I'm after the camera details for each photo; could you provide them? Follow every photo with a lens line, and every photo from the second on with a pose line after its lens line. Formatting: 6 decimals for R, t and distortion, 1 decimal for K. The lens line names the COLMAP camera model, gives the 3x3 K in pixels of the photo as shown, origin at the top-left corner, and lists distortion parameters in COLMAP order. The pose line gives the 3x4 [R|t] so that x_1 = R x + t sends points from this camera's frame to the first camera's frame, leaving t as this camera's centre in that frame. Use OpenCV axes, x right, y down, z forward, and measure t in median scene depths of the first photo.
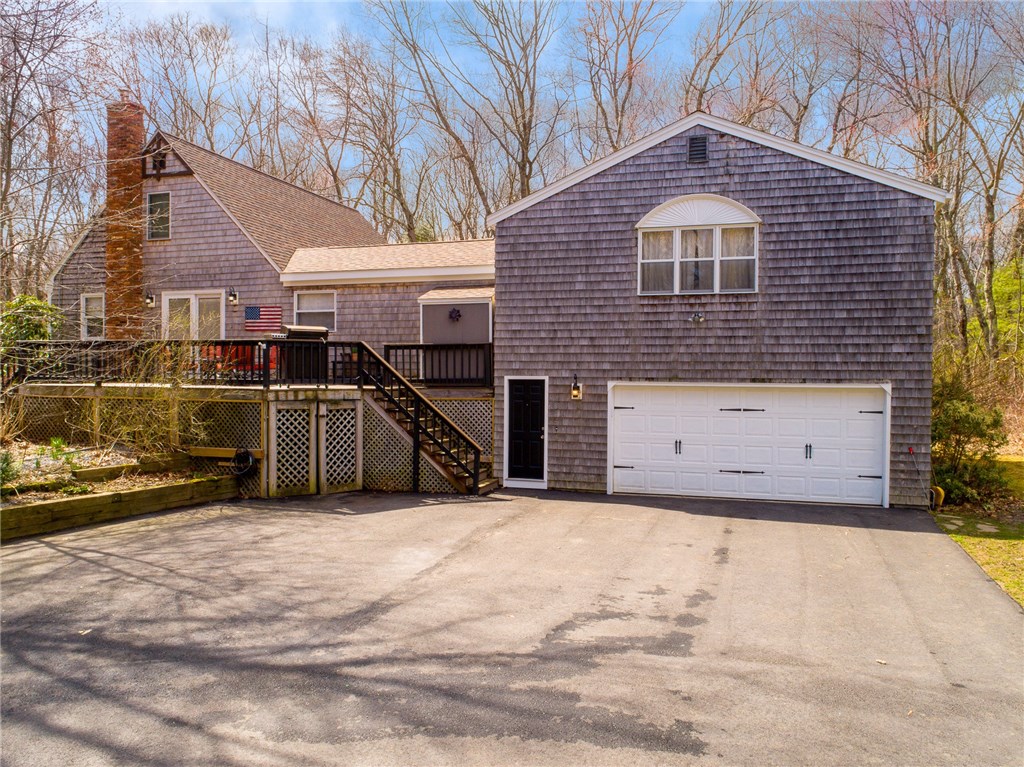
lens RADIAL K [[781.2, 0, 515.6], [0, 781.2, 385.9], [0, 0, 1]] dist [-0.013167, 0.002861]
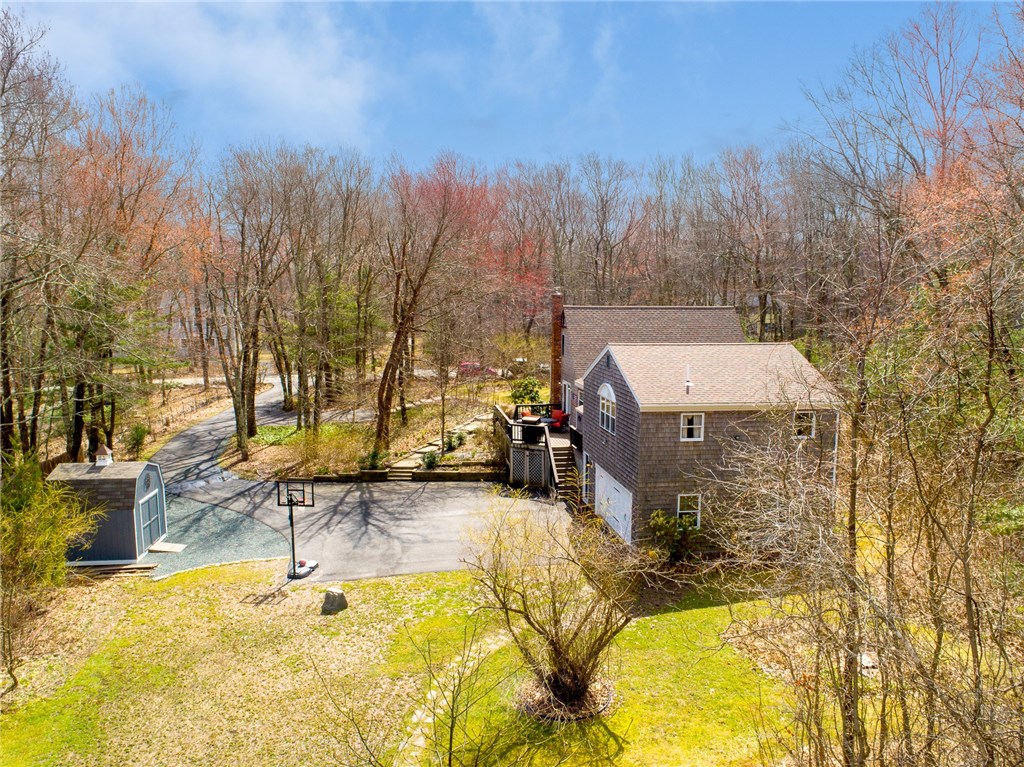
lens RADIAL K [[781.2, 0, 515.6], [0, 781.2, 385.9], [0, 0, 1]] dist [-0.013167, 0.002861]
pose [[0.446791, 0.102009, -0.888804, 1.829211], [-0.009737, 0.993974, 0.109185, -0.430678], [0.894586, -0.040128, 0.445091, -0.137480]]
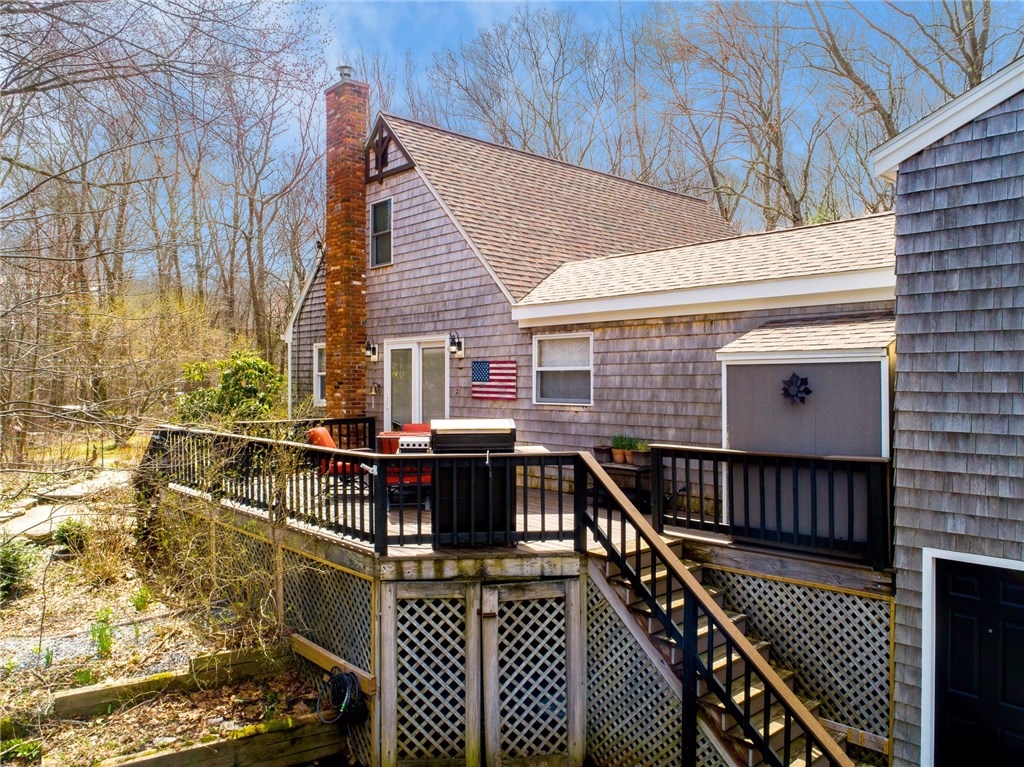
lens RADIAL K [[781.2, 0, 515.6], [0, 781.2, 385.9], [0, 0, 1]] dist [-0.013167, 0.002861]
pose [[0.866945, -0.004113, -0.498387, 0.003485], [-0.000411, 0.999960, -0.008968, -0.090783], [0.498404, 0.007980, 0.866908, 0.556939]]
